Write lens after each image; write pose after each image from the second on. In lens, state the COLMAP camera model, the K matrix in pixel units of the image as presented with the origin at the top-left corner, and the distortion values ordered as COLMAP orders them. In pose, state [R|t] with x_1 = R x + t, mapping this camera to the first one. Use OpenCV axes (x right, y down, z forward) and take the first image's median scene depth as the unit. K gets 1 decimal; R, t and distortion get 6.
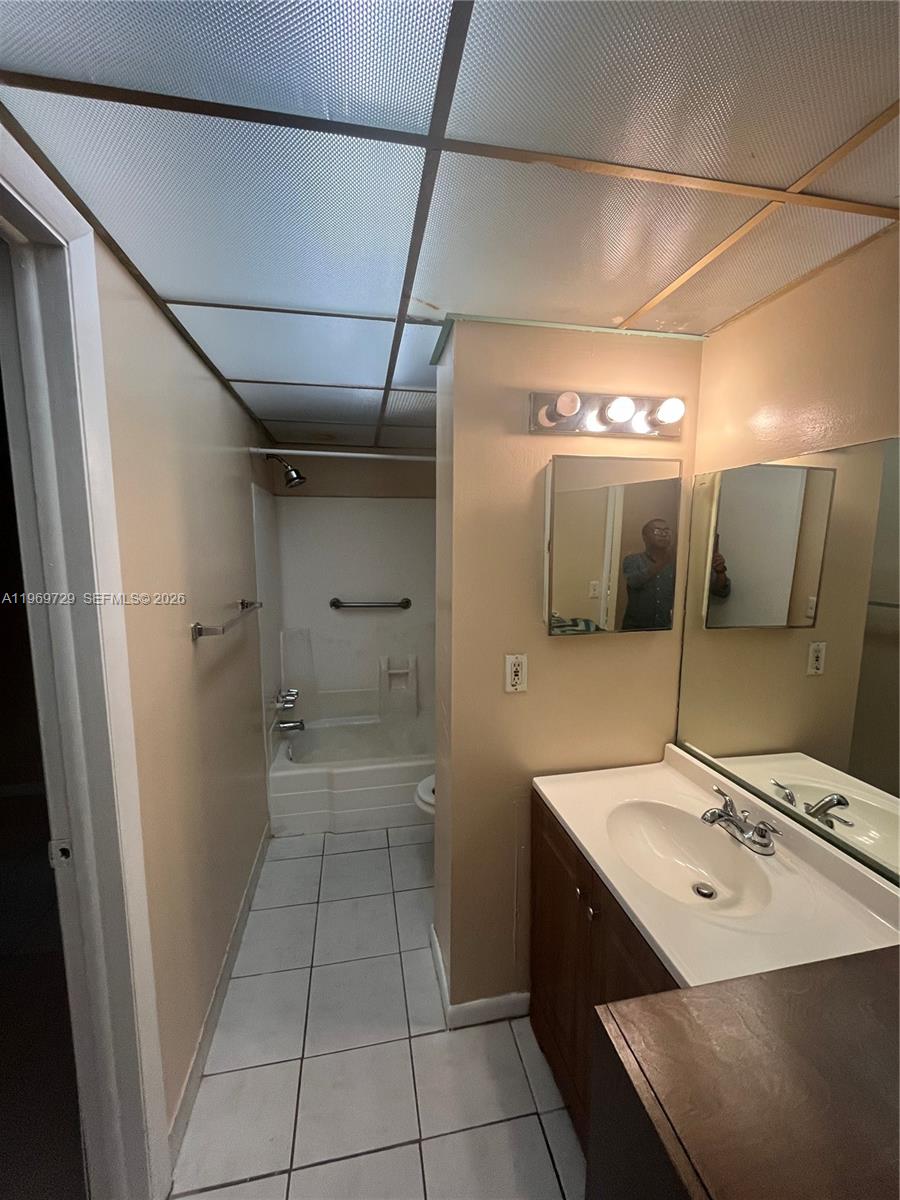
lens RADIAL K [[479.0, 0, 447.9], [0, 479.0, 601.9], [0, 0, 1]] dist [-0.002597, -0.000593]
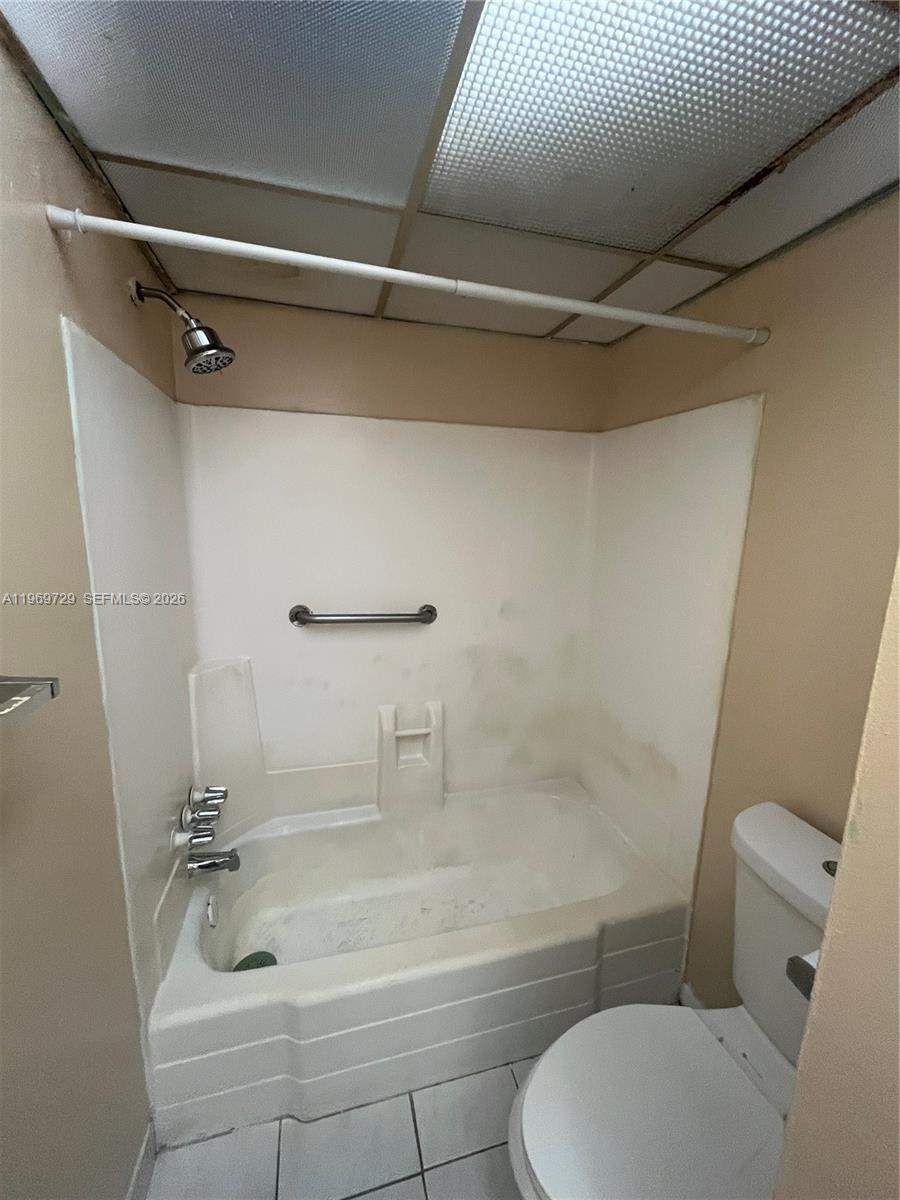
lens RADIAL K [[479.0, 0, 451.7], [0, 479.0, 602.2], [0, 0, 1]] dist [-0.002597, -0.000593]
pose [[0.996766, 0.009981, 0.079741, -0.108651], [-0.014353, 0.998414, 0.054436, -0.044196], [-0.079071, -0.055405, 0.995328, 0.454160]]
